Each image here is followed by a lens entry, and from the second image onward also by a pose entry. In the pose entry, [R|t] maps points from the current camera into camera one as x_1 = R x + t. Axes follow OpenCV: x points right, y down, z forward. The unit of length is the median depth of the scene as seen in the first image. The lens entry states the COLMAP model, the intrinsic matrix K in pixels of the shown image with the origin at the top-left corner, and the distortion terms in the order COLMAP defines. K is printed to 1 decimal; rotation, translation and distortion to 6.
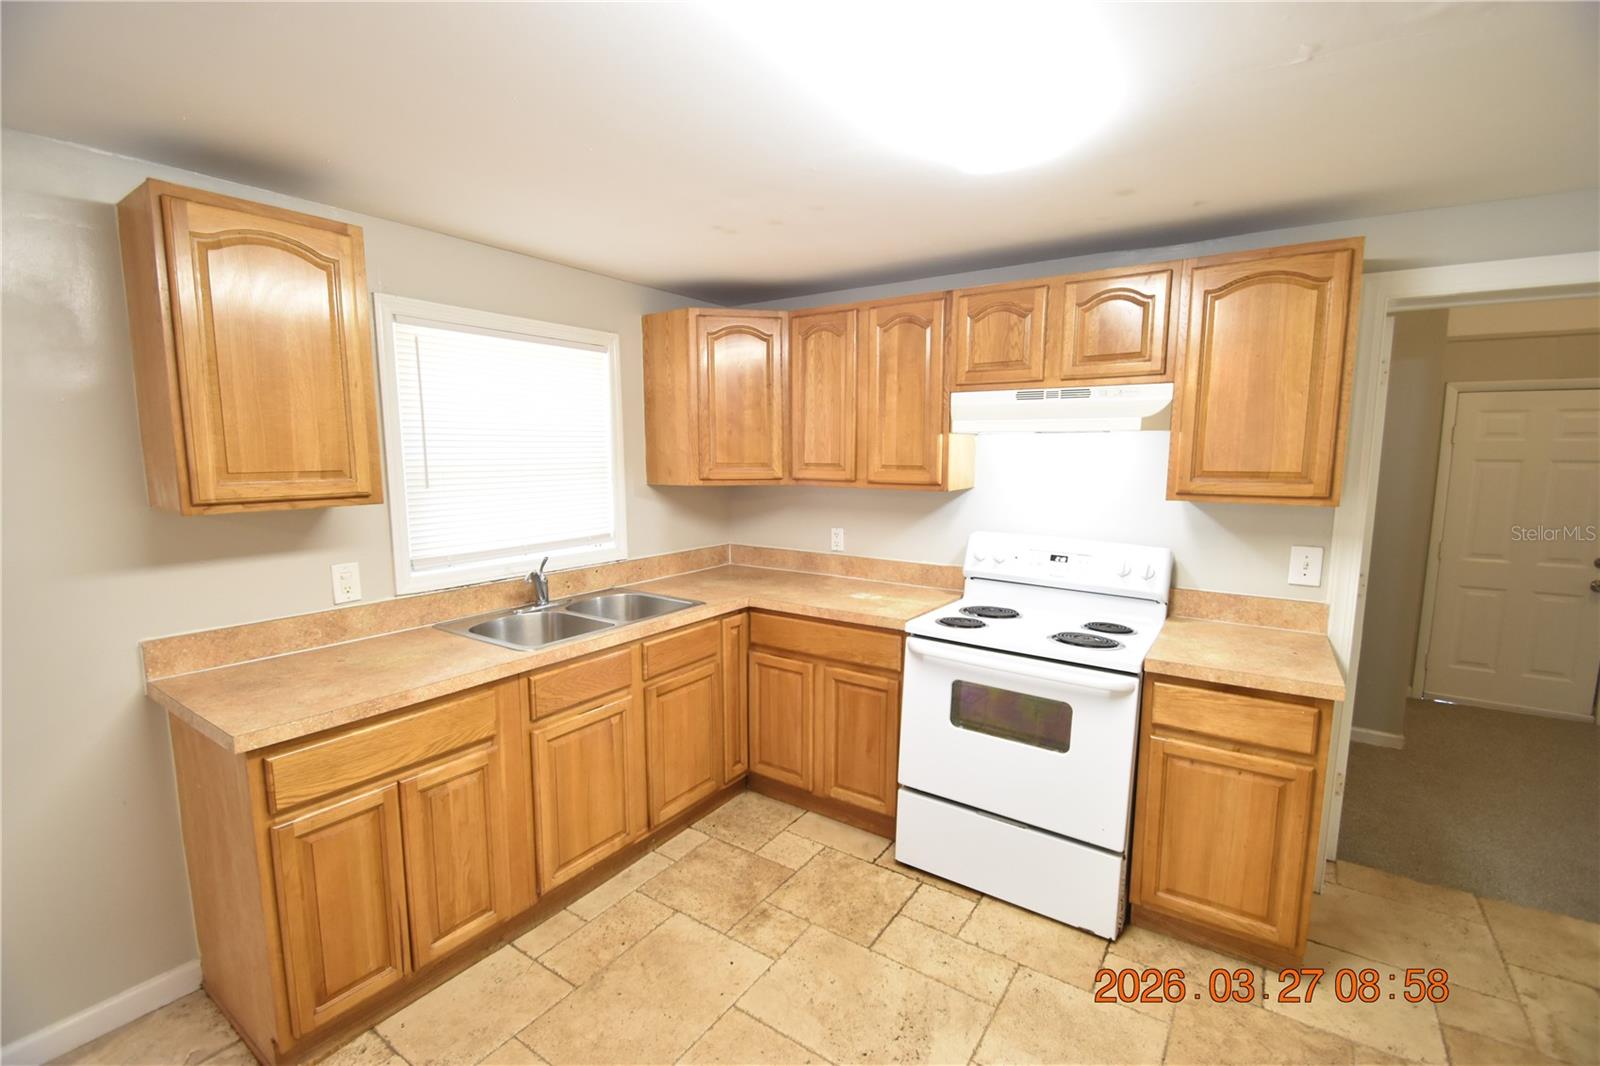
lens RADIAL K [[701.3, 0, 794.4], [0, 701.3, 542.8], [0, 0, 1]] dist [0.012216, -0.015248]
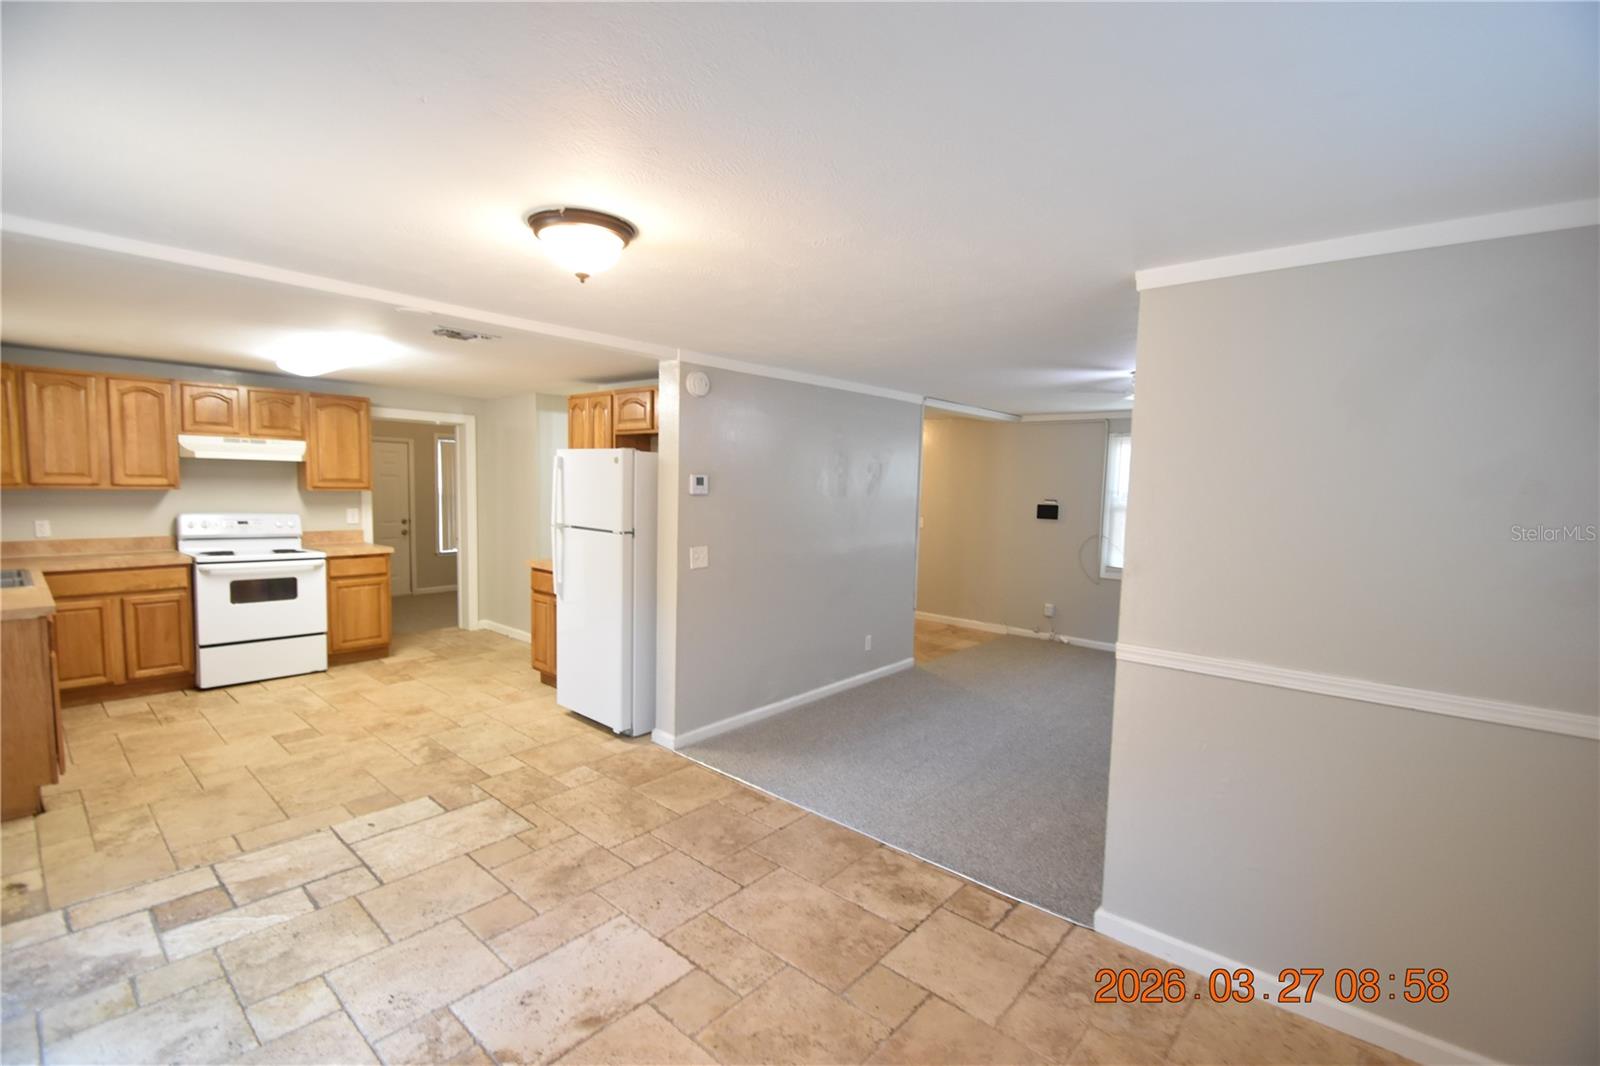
lens RADIAL K [[701.3, 0, 800.7], [0, 701.3, 541.6], [0, 0, 1]] dist [0.012216, -0.015248]
pose [[0.112271, -0.085769, 0.989969, -1.607197], [0.103630, 0.991846, 0.074179, 0.104544], [-0.988259, 0.094262, 0.120243, -0.888233]]
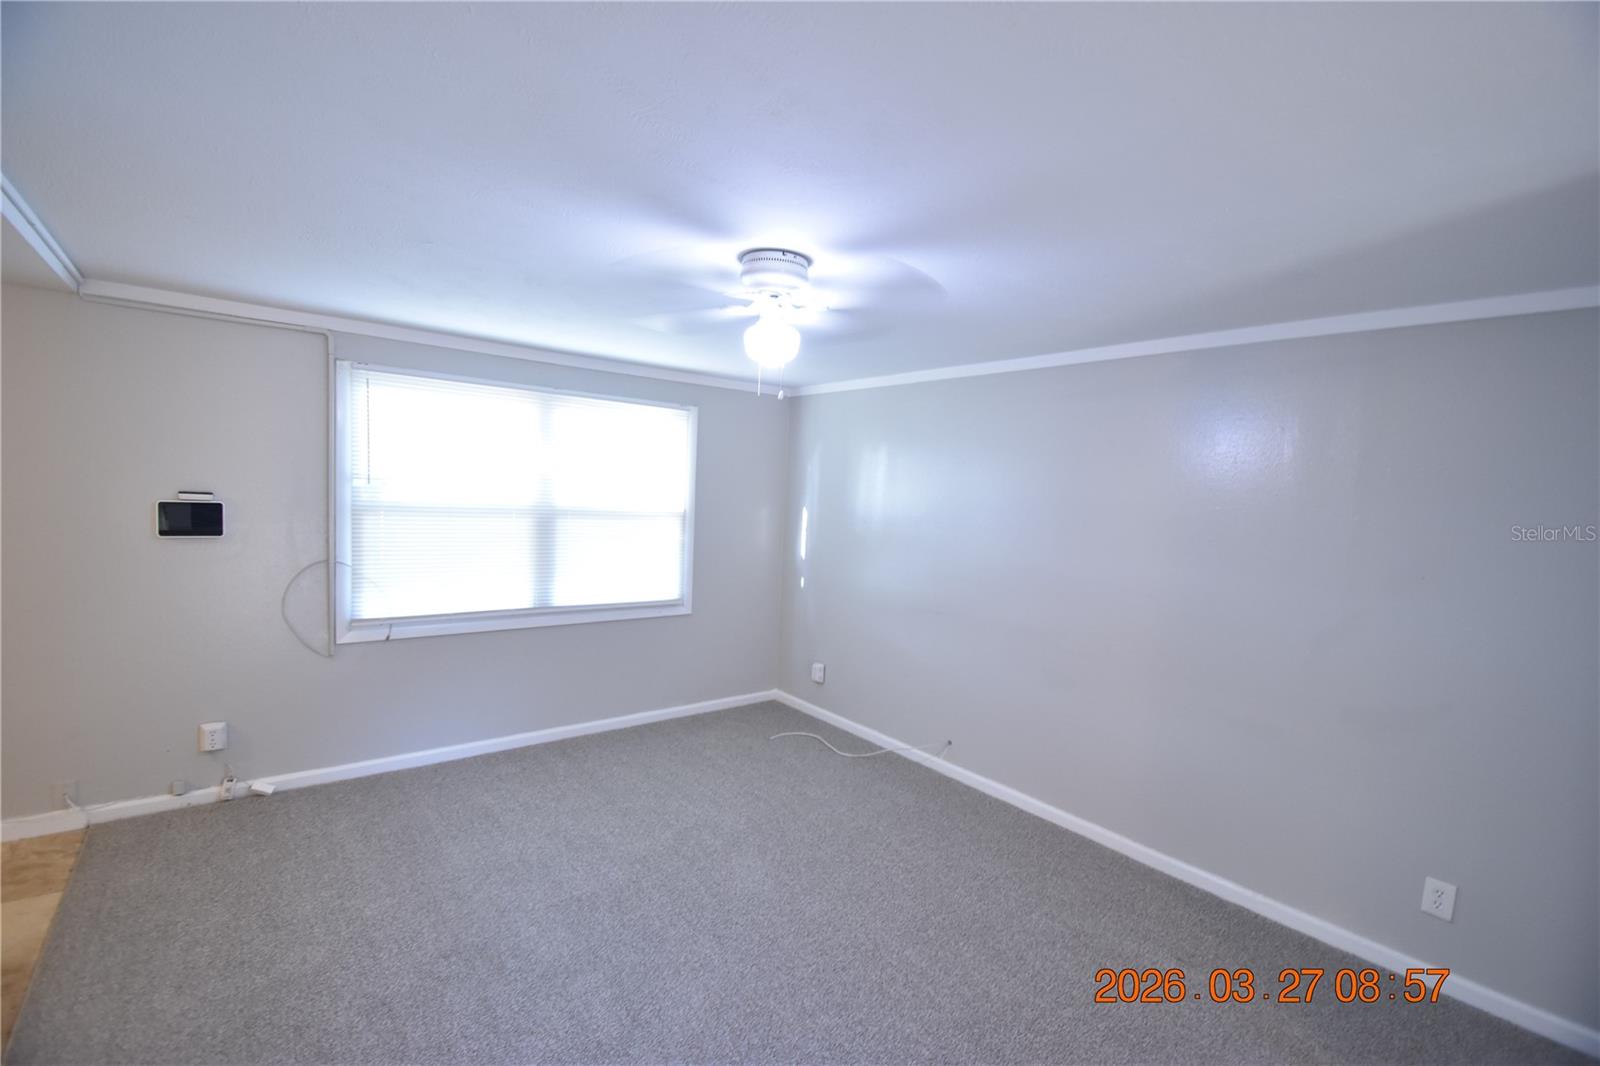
lens RADIAL K [[701.3, 0, 796.8], [0, 701.3, 537.1], [0, 0, 1]] dist [0.012216, -0.015248]
pose [[-0.954594, -0.067618, 0.290136, -0.009891], [-0.011547, 0.981567, 0.190769, 0.082567], [-0.297687, 0.178757, -0.937778, -0.691113]]
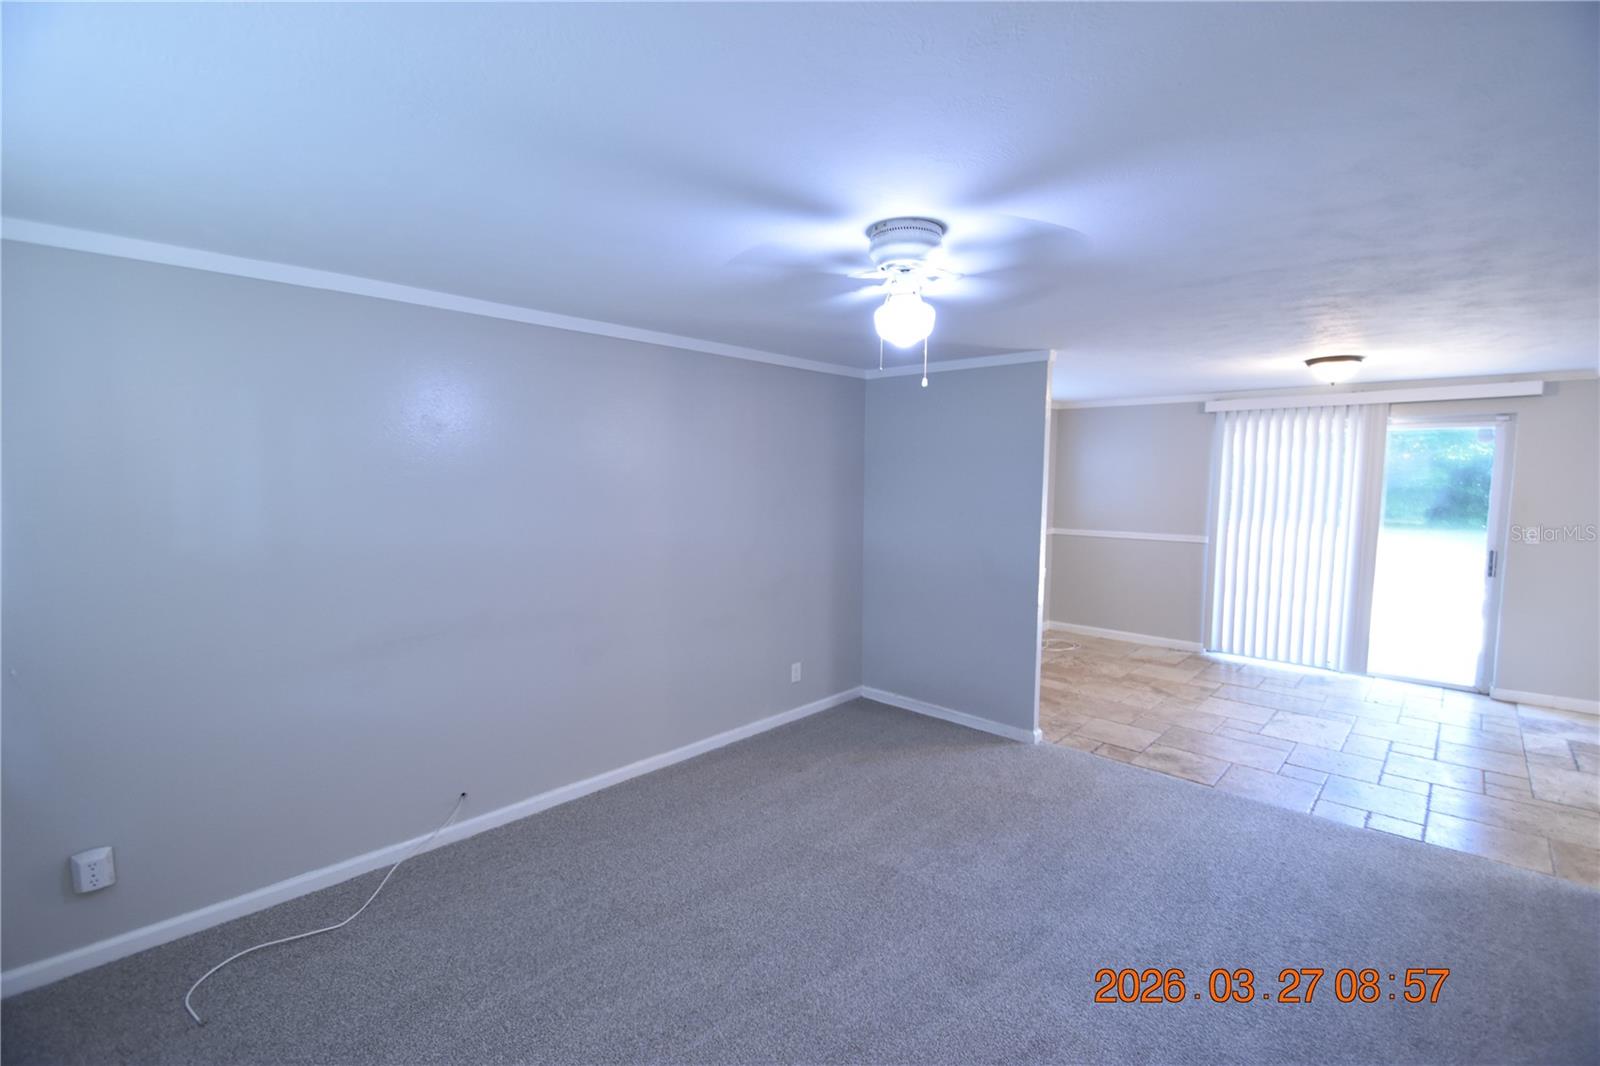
lens RADIAL K [[701.3, 0, 805.7], [0, 701.3, 539.3], [0, 0, 1]] dist [0.012216, -0.015248]
pose [[-0.155327, 0.085898, -0.984121, 1.178141], [-0.133737, 0.985212, 0.107102, 0.199093], [0.978769, 0.148250, -0.141542, -1.536862]]
